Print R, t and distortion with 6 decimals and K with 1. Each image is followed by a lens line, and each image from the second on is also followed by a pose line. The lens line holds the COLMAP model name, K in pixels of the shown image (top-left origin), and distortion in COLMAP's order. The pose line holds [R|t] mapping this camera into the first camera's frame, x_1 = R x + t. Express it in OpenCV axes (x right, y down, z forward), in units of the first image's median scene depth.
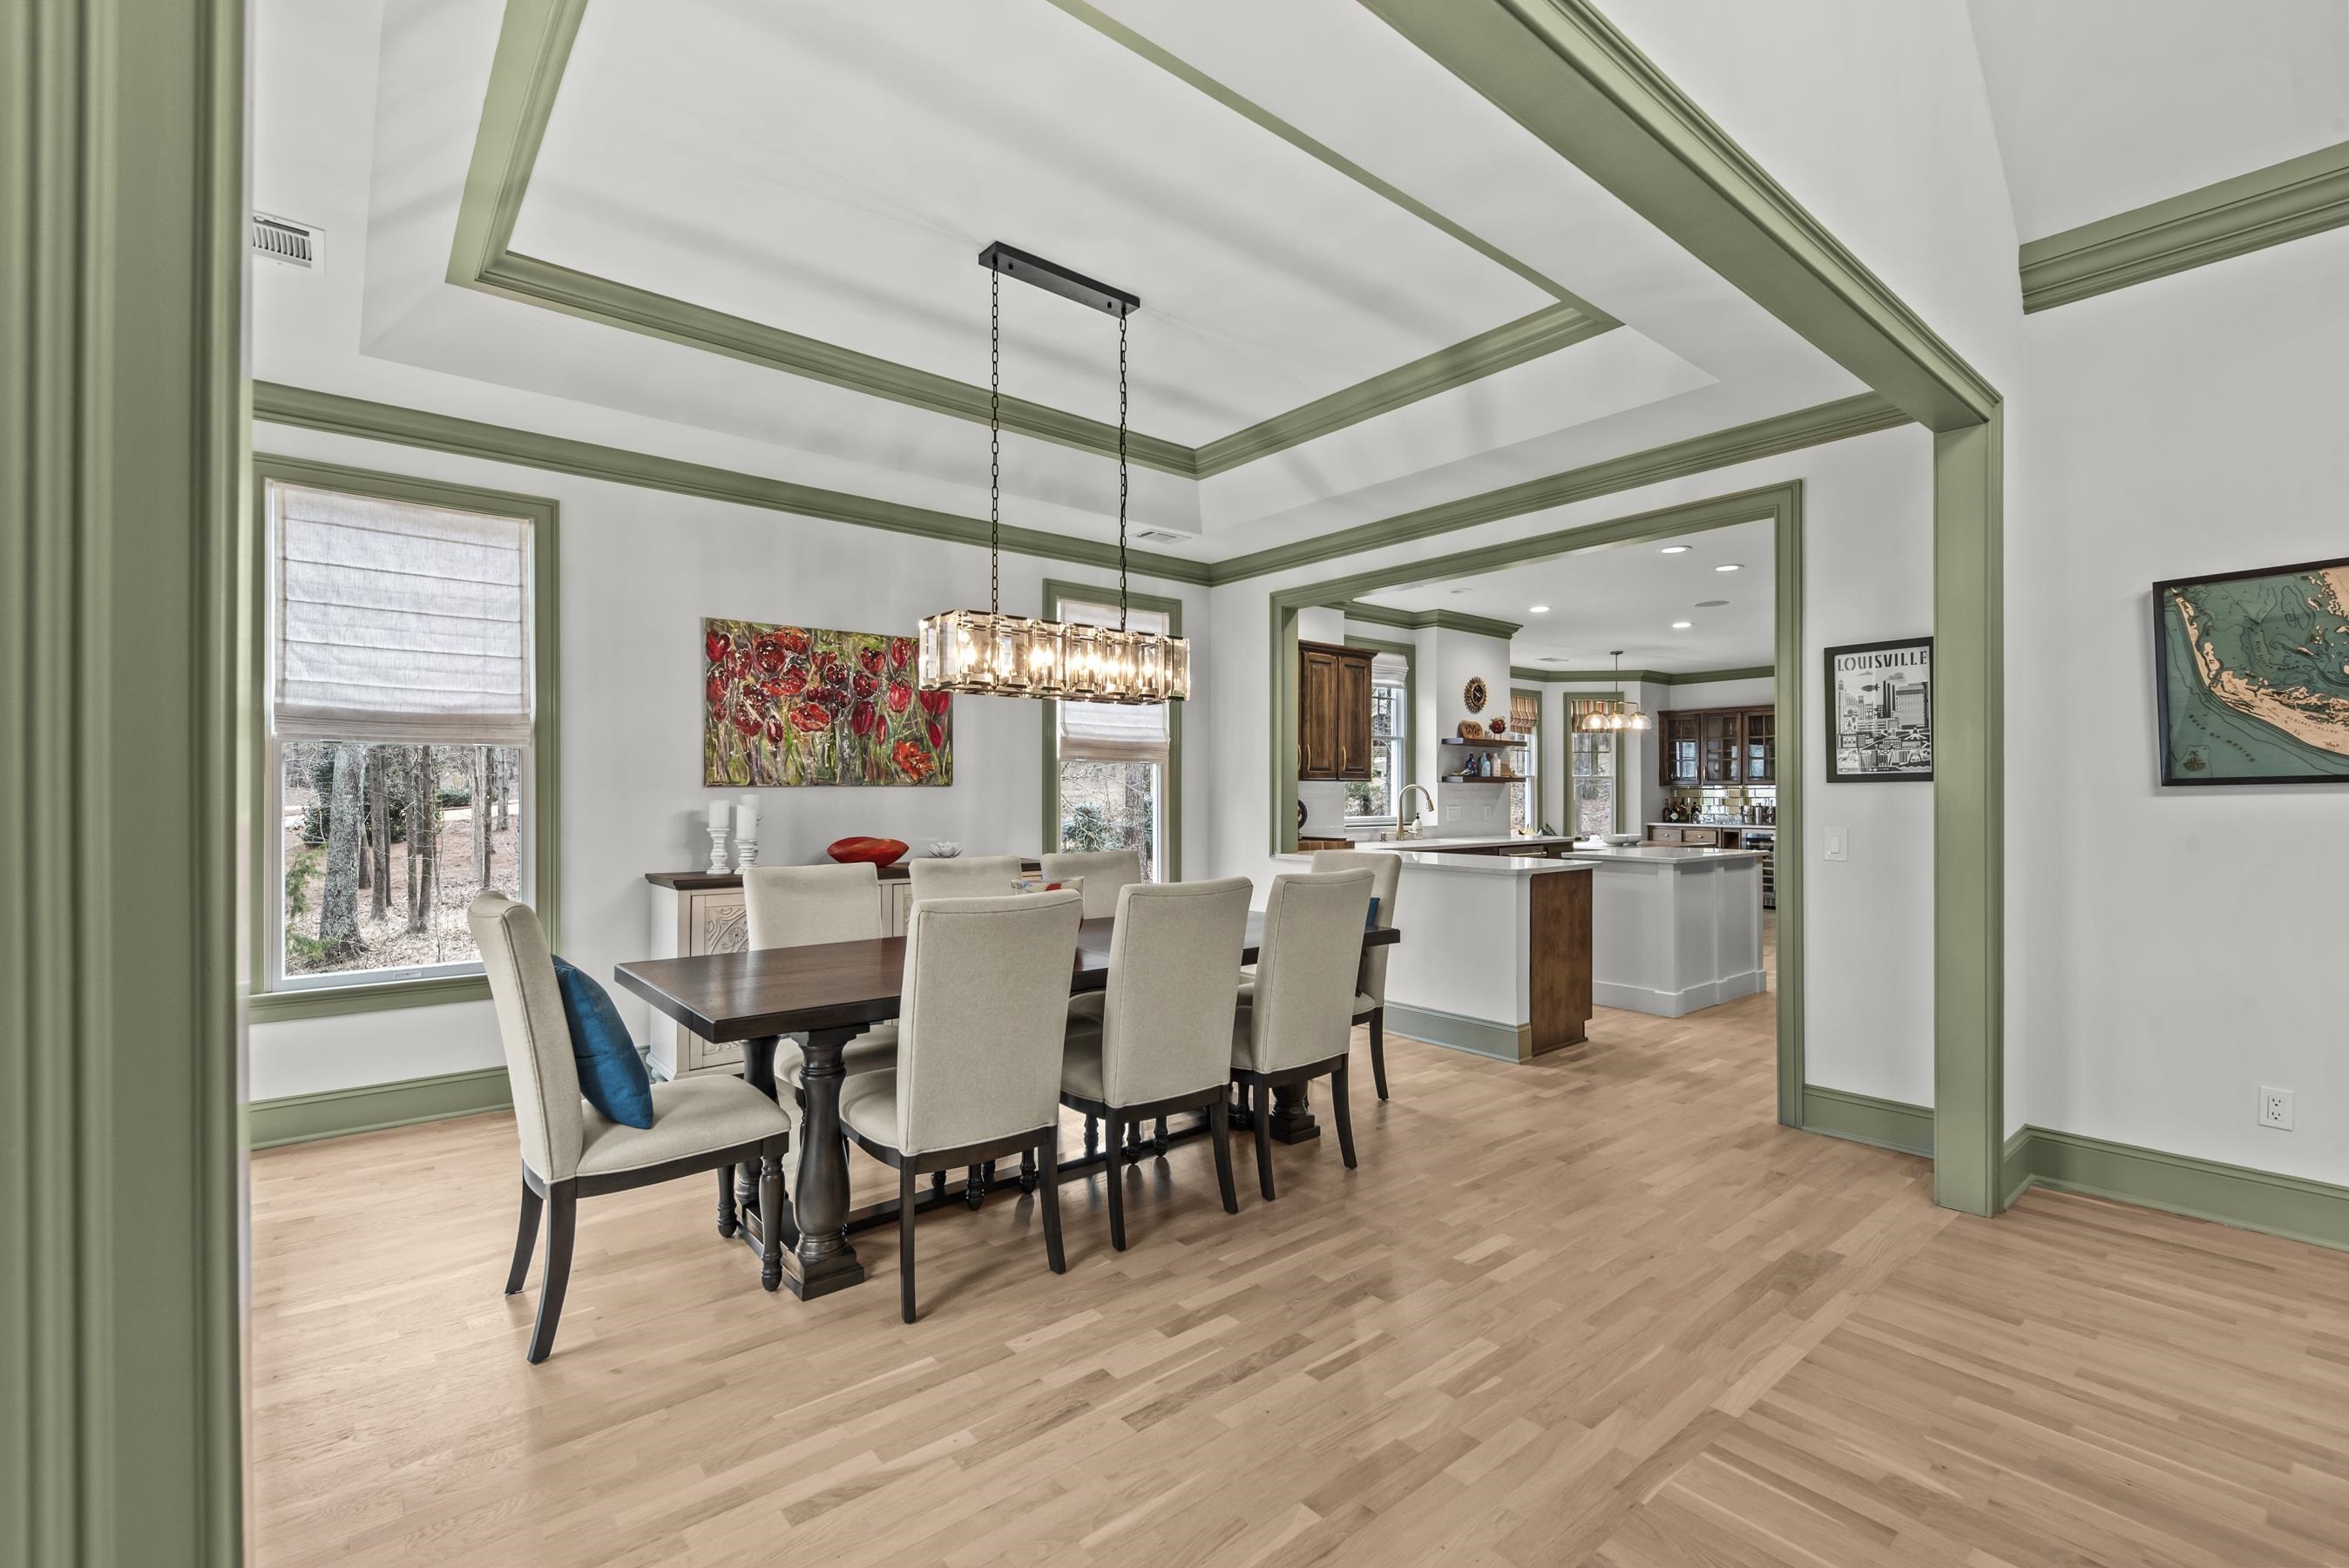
lens RADIAL K [[1018.4, 0, 1117.0], [0, 1018.4, 795.1], [0, 0, 1]] dist [0.000490, -0.011938]
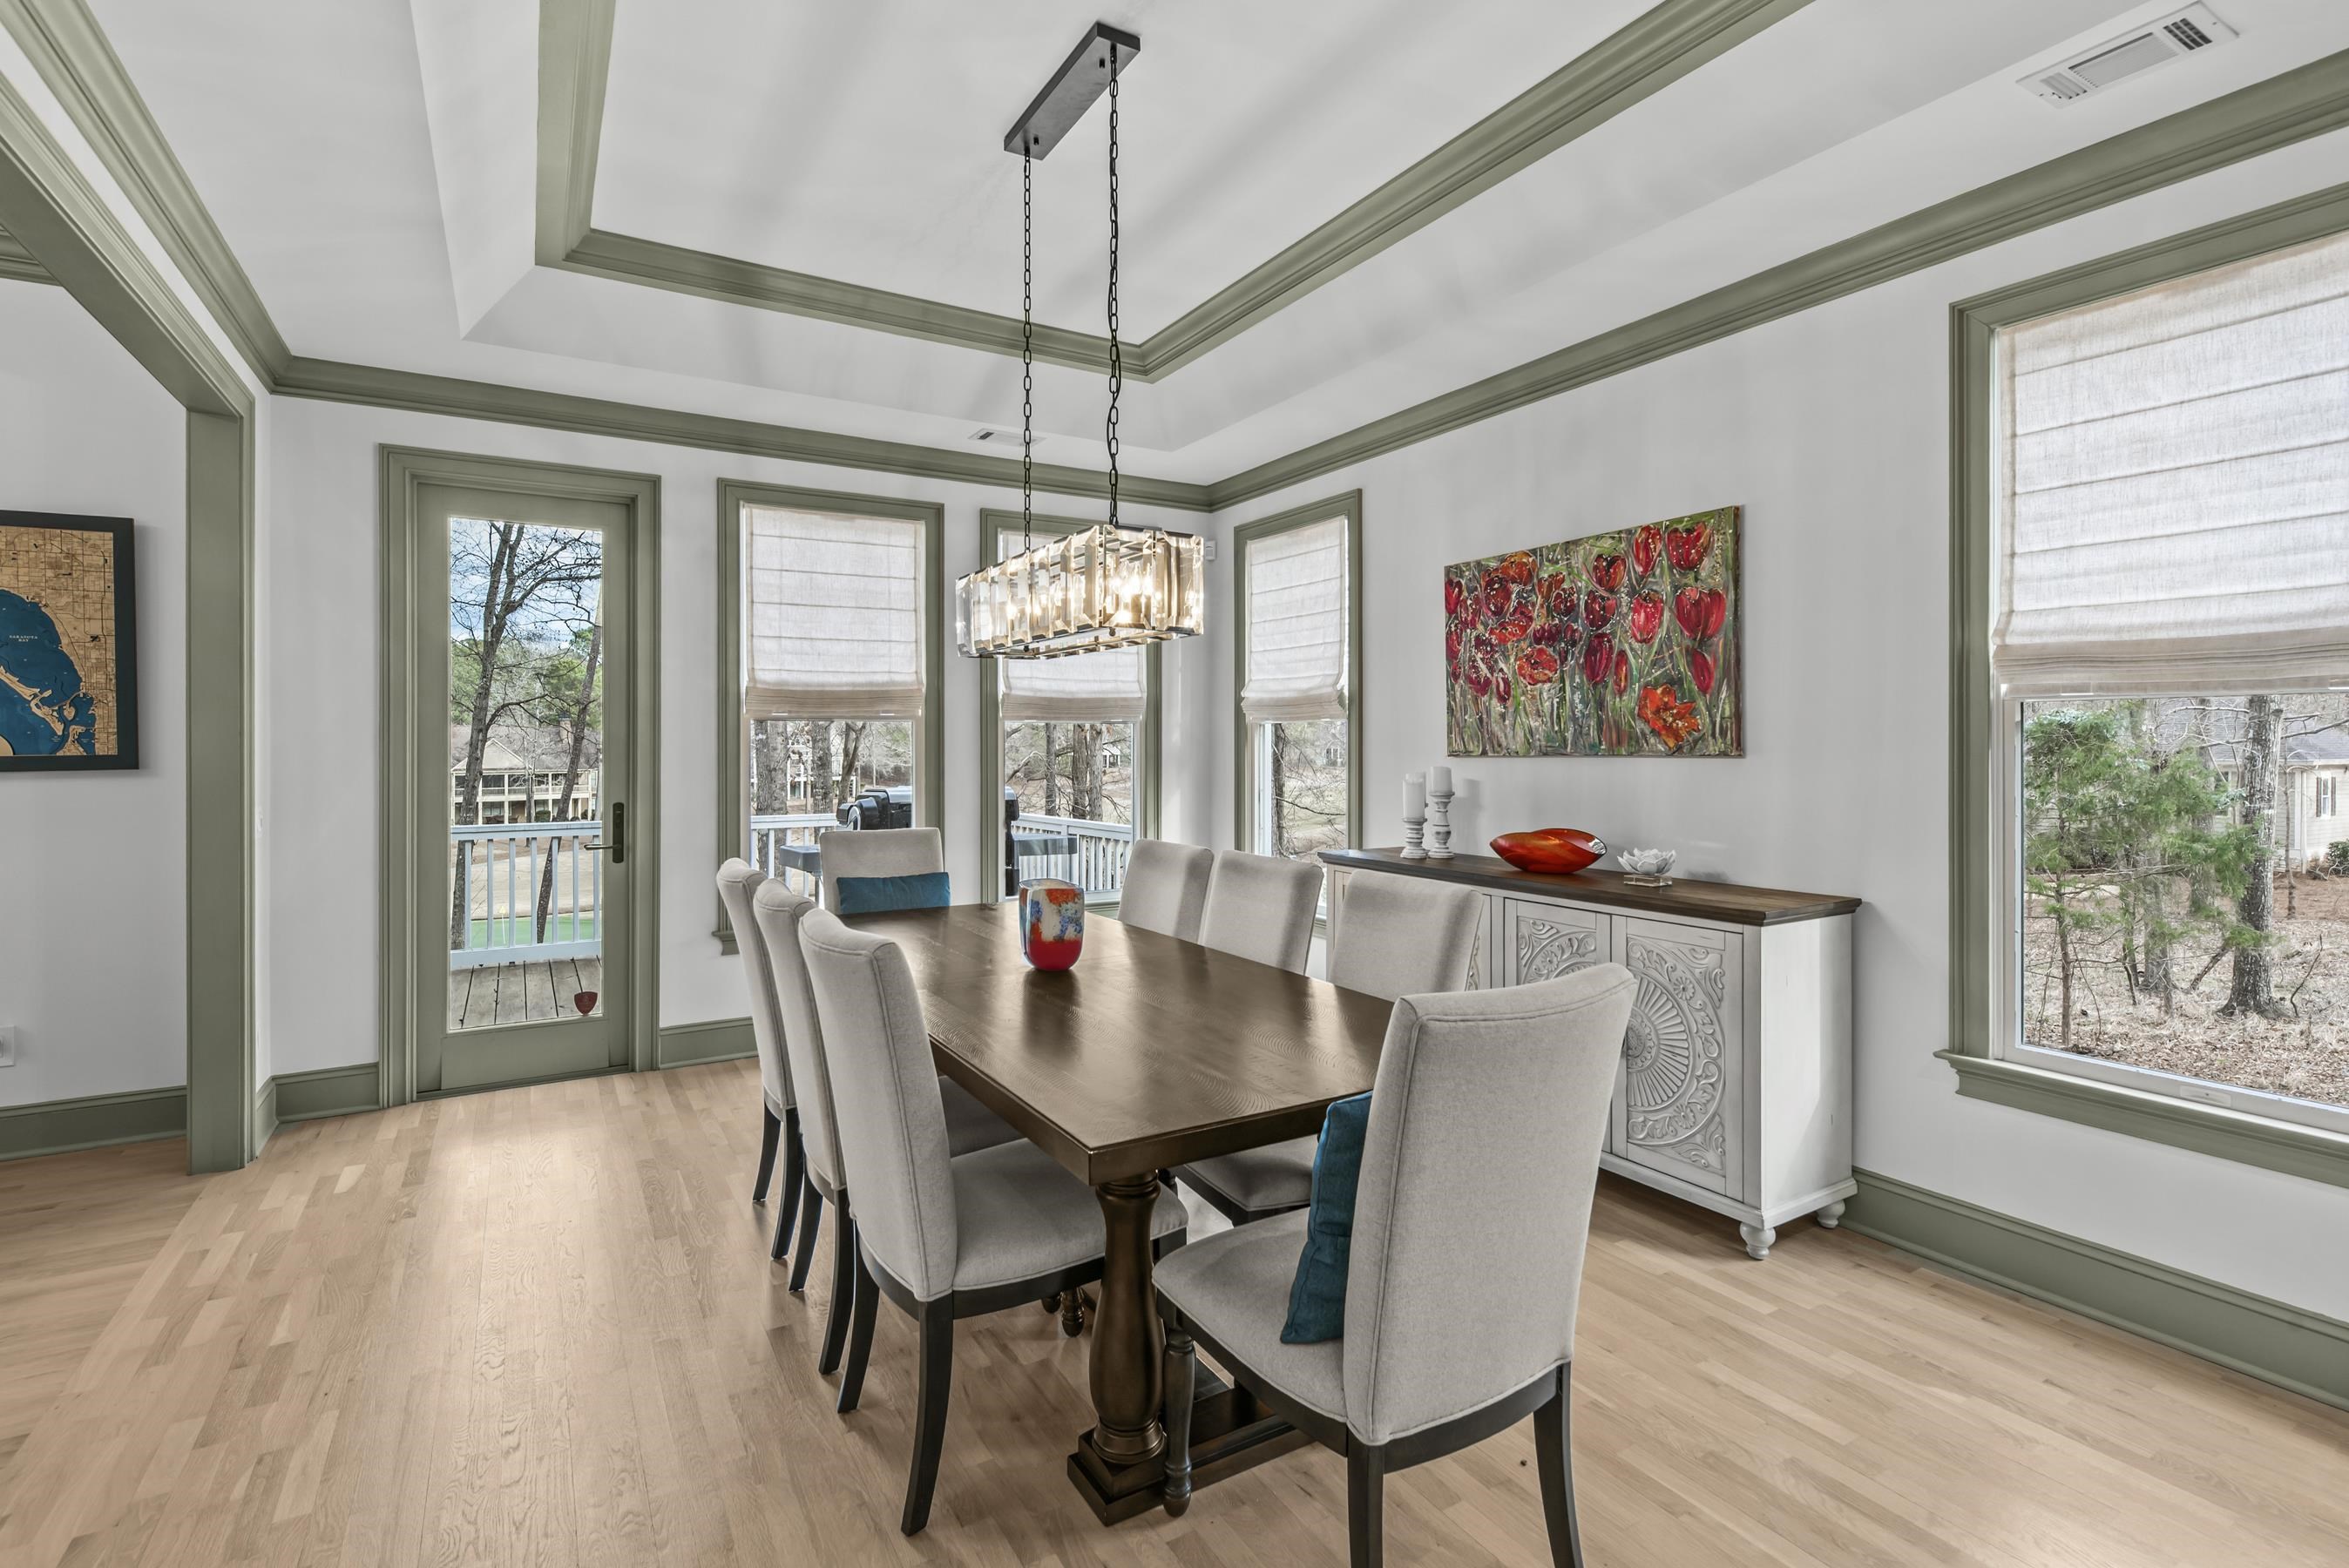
lens RADIAL K [[1124.7, 0, 1179.2], [0, 1124.7, 759.2], [0, 0, 1]] dist [-0.000391, -0.000247]
pose [[-0.134447, 0.010492, -0.990865, 0.570638], [0.000061, 0.999944, 0.010580, -0.015829], [0.990921, 0.001362, -0.134440, 0.858179]]
